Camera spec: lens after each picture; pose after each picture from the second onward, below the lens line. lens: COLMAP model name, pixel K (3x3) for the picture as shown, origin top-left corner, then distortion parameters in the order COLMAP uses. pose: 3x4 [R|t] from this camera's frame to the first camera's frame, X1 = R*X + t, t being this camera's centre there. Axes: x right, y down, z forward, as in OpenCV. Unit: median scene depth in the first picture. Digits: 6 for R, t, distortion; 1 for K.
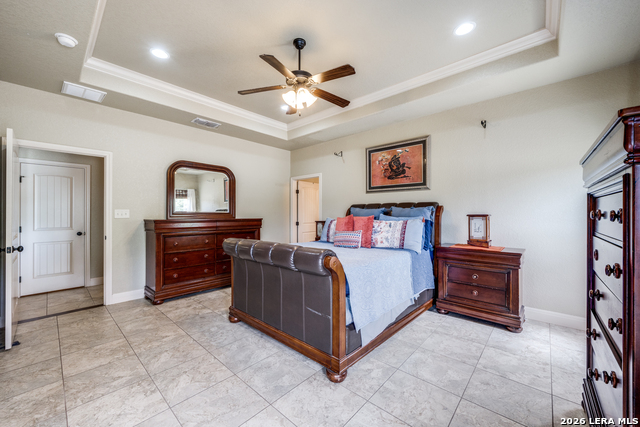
lens RADIAL K [[251.9, 0, 317.0], [0, 251.9, 212.3], [0, 0, 1]] dist [-0.001635, -0.000006]
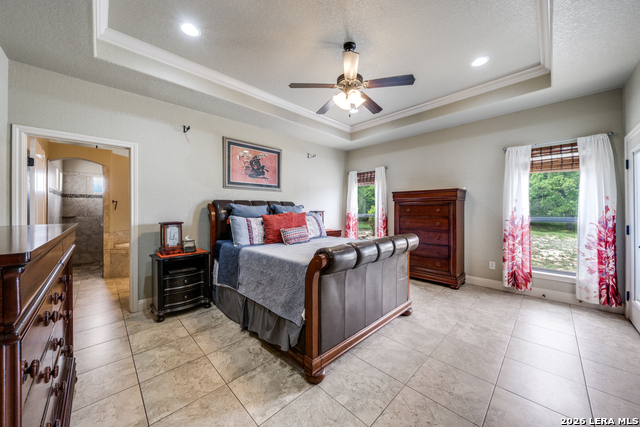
lens RADIAL K [[227.5, 0, 319.2], [0, 227.5, 211.0], [0, 0, 1]] dist [-0.001041, -0.000097]
pose [[0.047625, -0.005392, 0.998851, -0.663997], [-0.004638, 0.999973, 0.005619, -0.000058], [-0.998855, -0.004900, 0.047599, 0.709634]]
